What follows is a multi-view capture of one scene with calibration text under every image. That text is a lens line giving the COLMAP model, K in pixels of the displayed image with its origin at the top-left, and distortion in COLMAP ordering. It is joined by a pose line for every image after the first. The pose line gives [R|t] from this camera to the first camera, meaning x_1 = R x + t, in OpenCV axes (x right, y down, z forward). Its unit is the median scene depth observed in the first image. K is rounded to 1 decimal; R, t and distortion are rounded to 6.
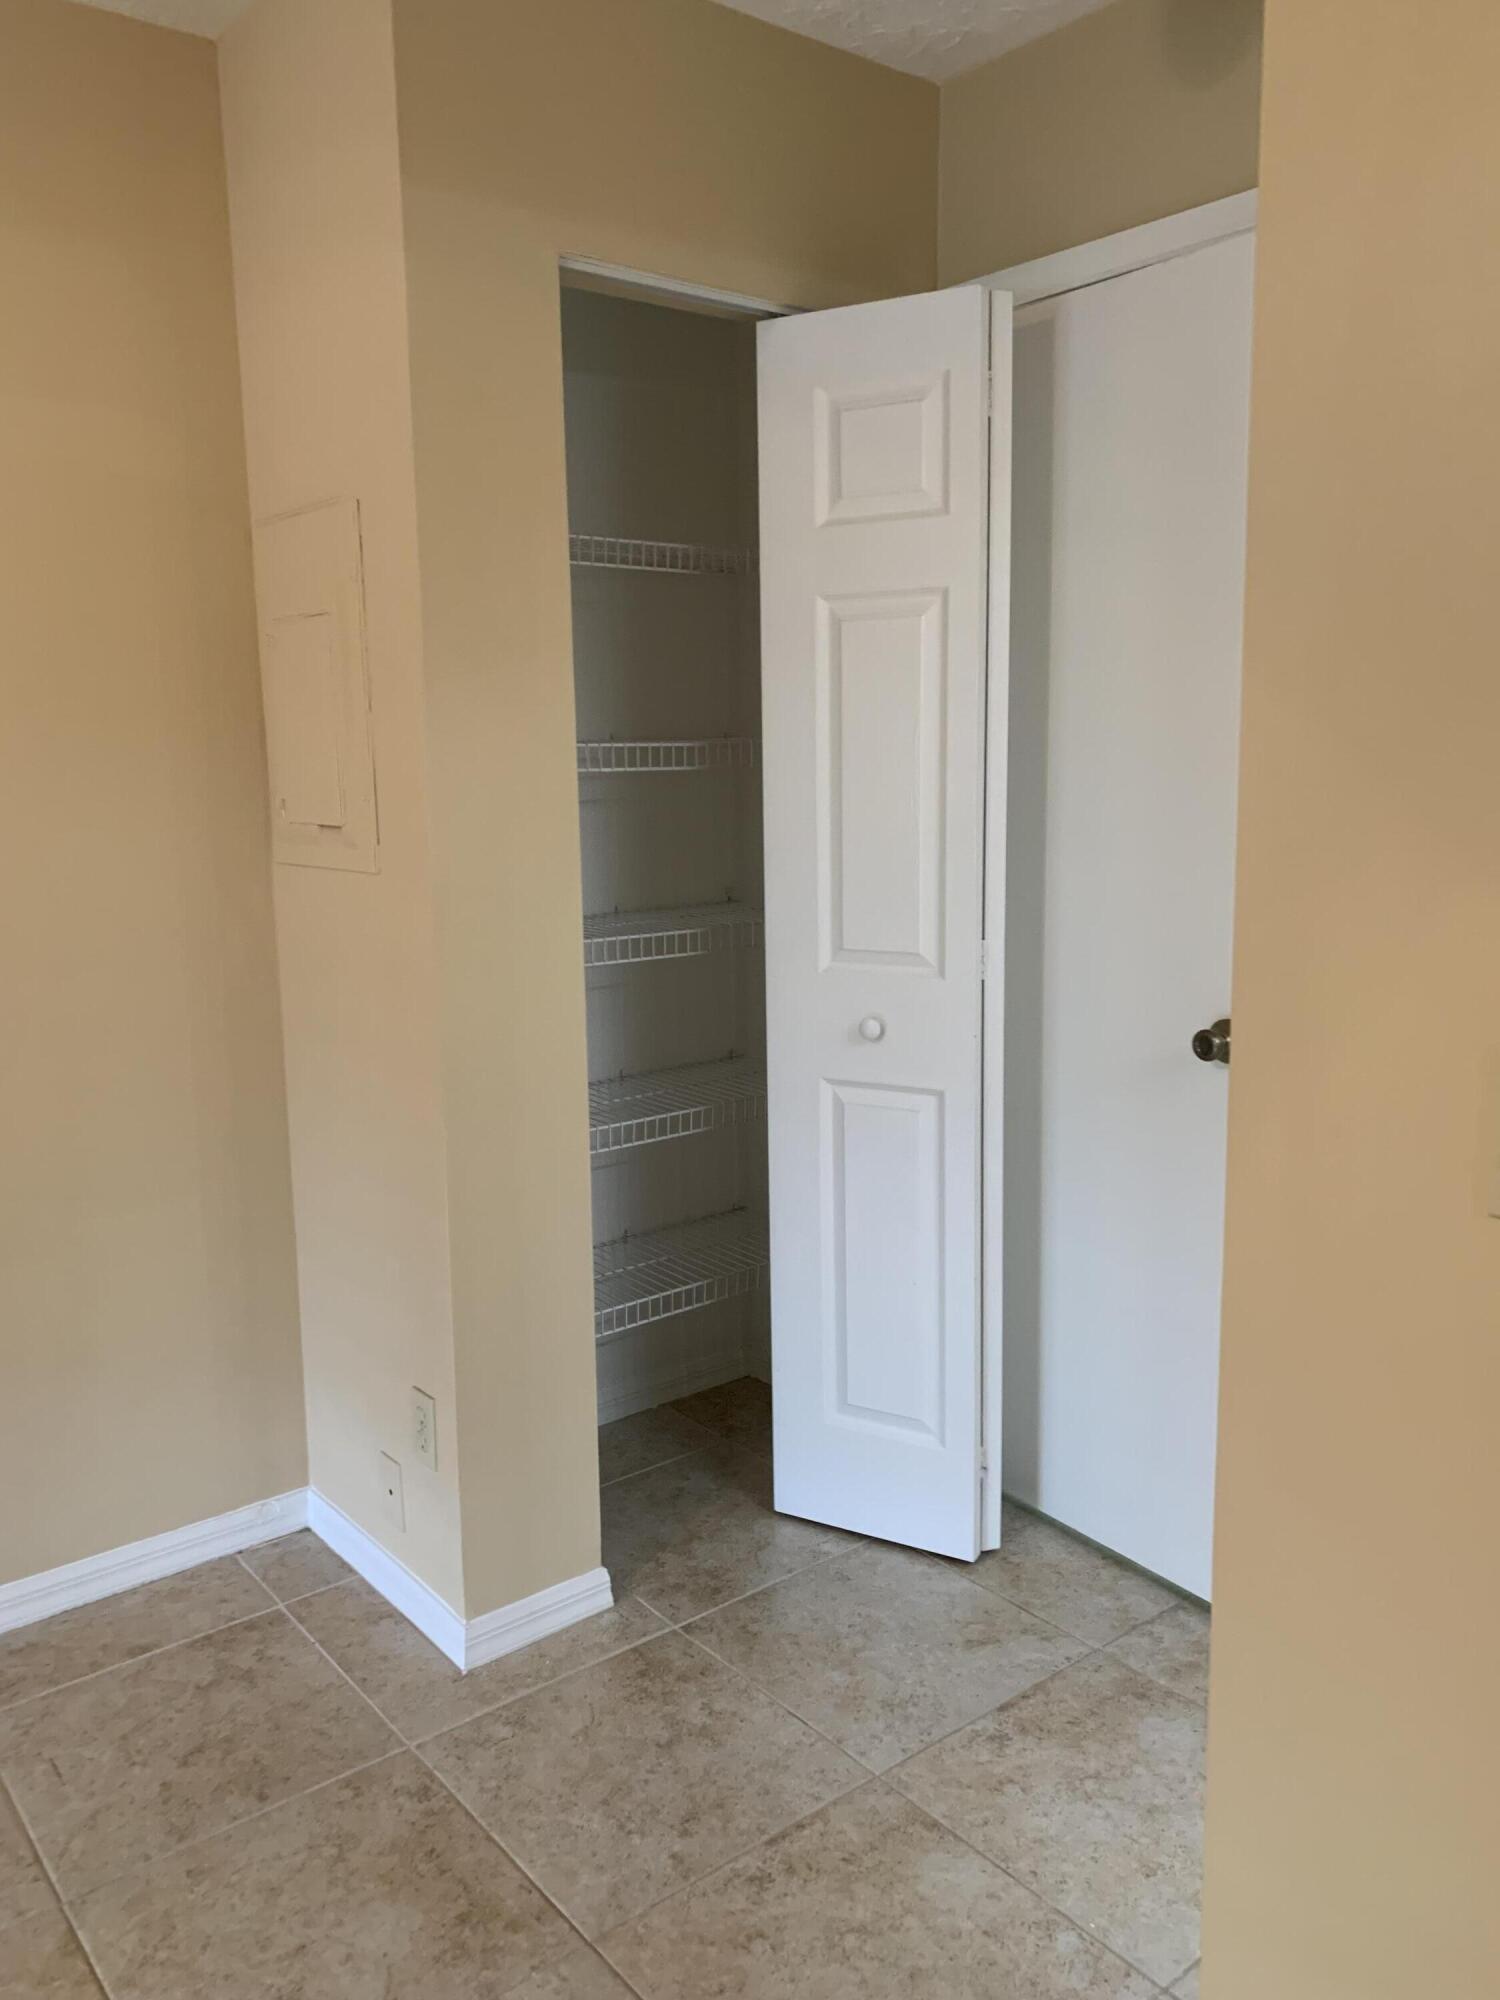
lens RADIAL K [[1581.8, 0, 714.4], [0, 1581.8, 954.1], [0, 0, 1]] dist [-0.093990, 0.124321]
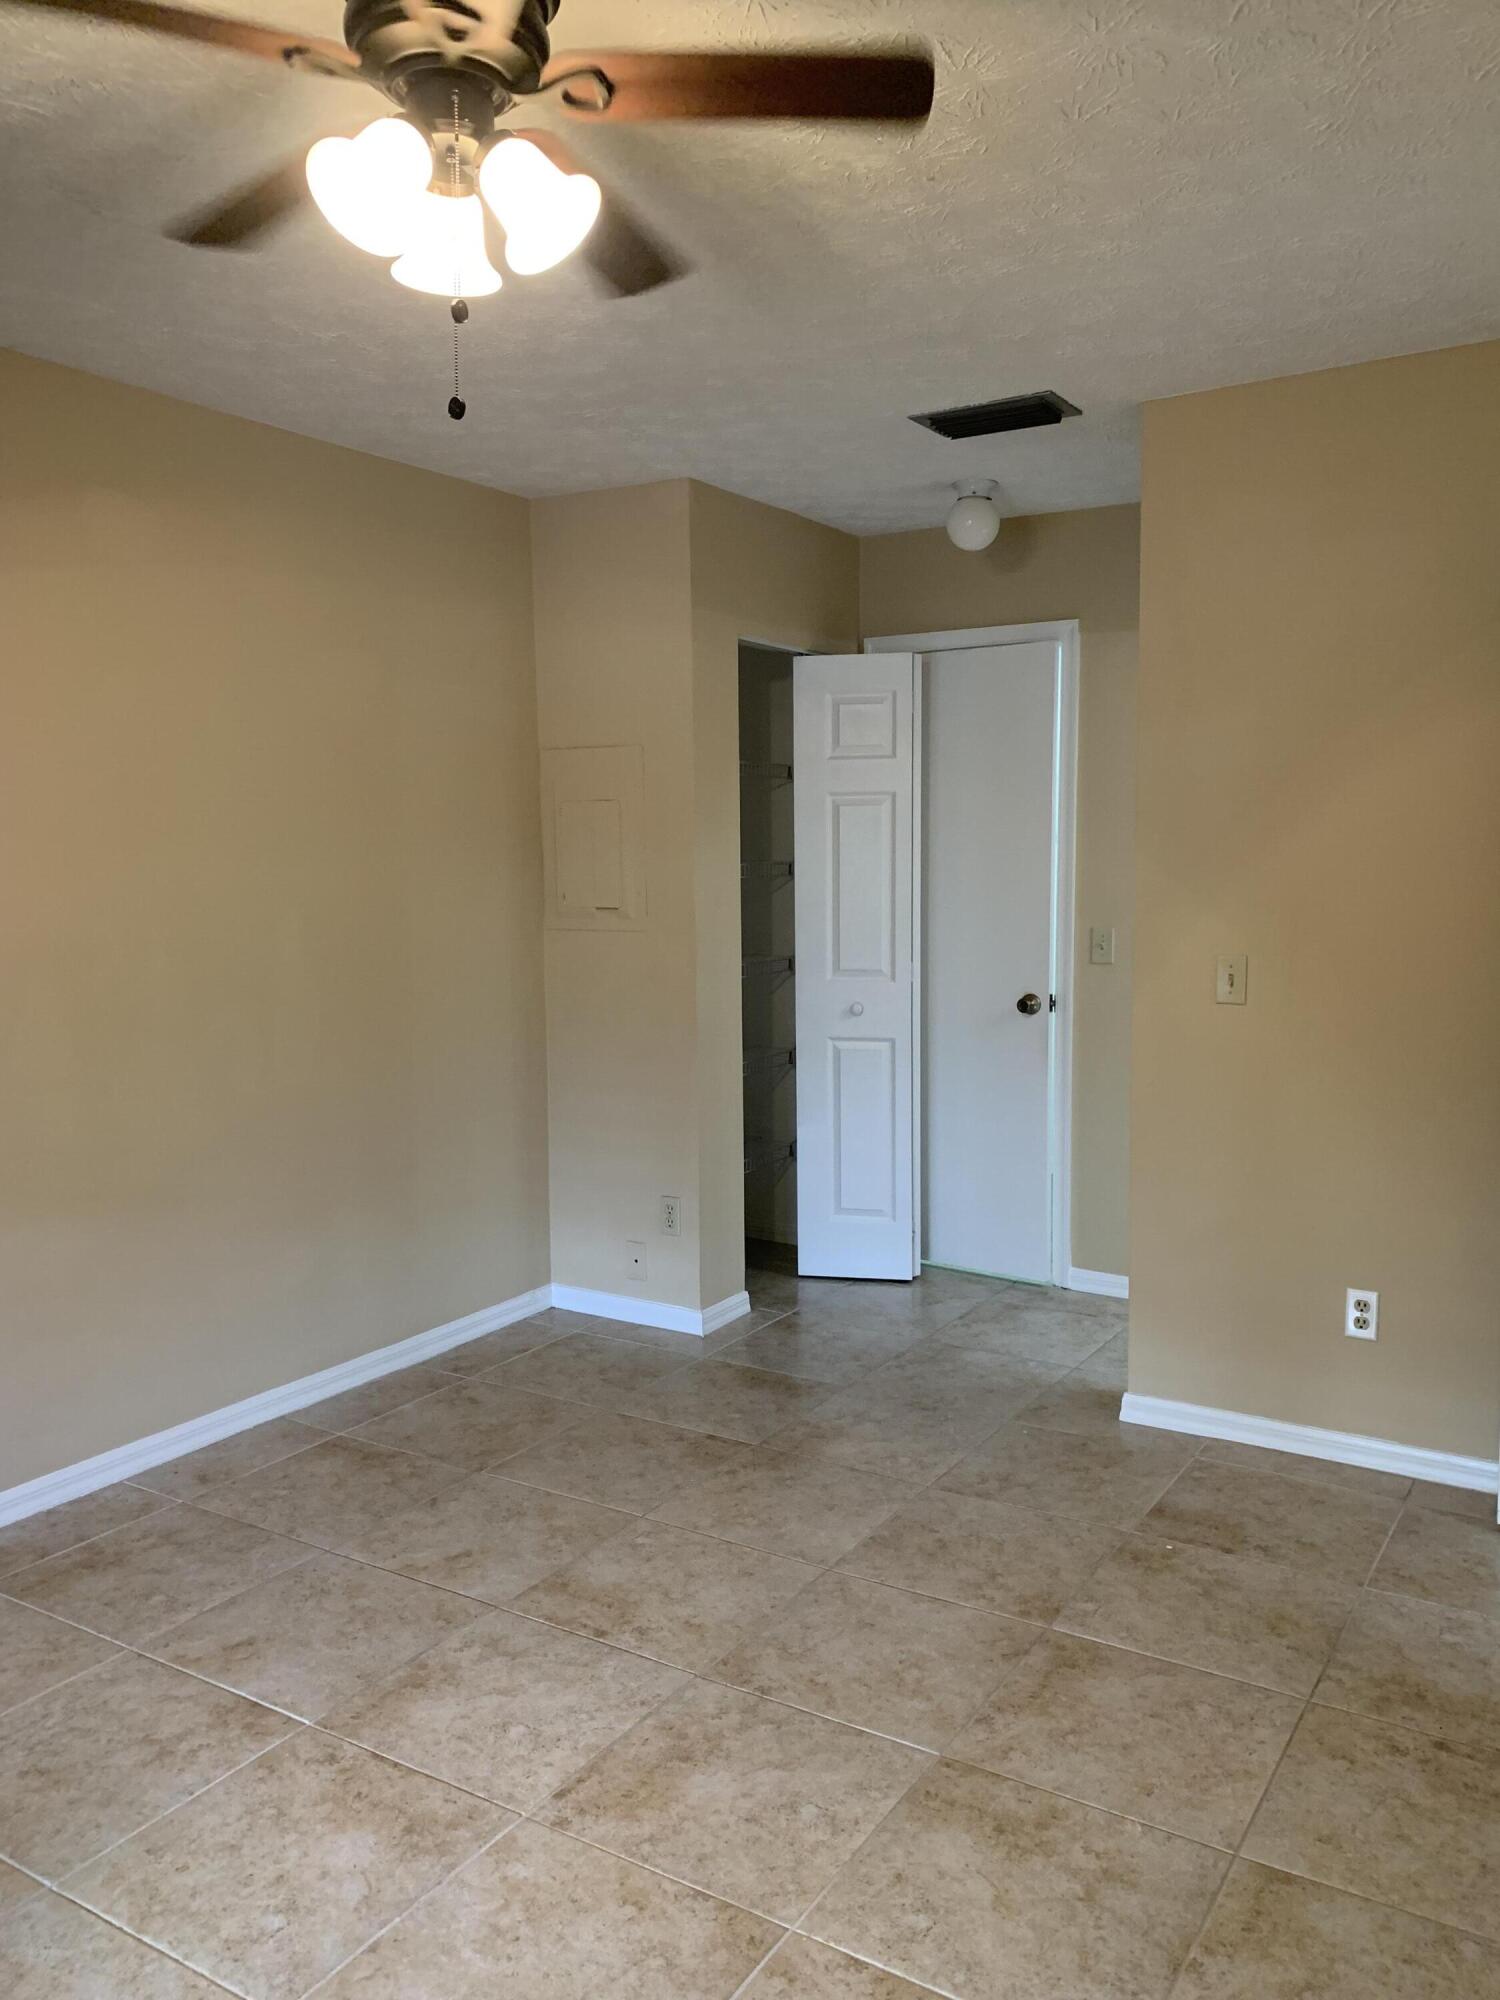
lens RADIAL K [[1528.8, 0, 750.0], [0, 1528.8, 1000.0], [0, 0, 1]] dist [-0.000227, -0.007912]
pose [[0.935992, -0.014712, 0.351713, -0.701603], [0.038192, 0.997473, -0.059915, 0.145294], [-0.349943, 0.069512, 0.934188, -0.757576]]
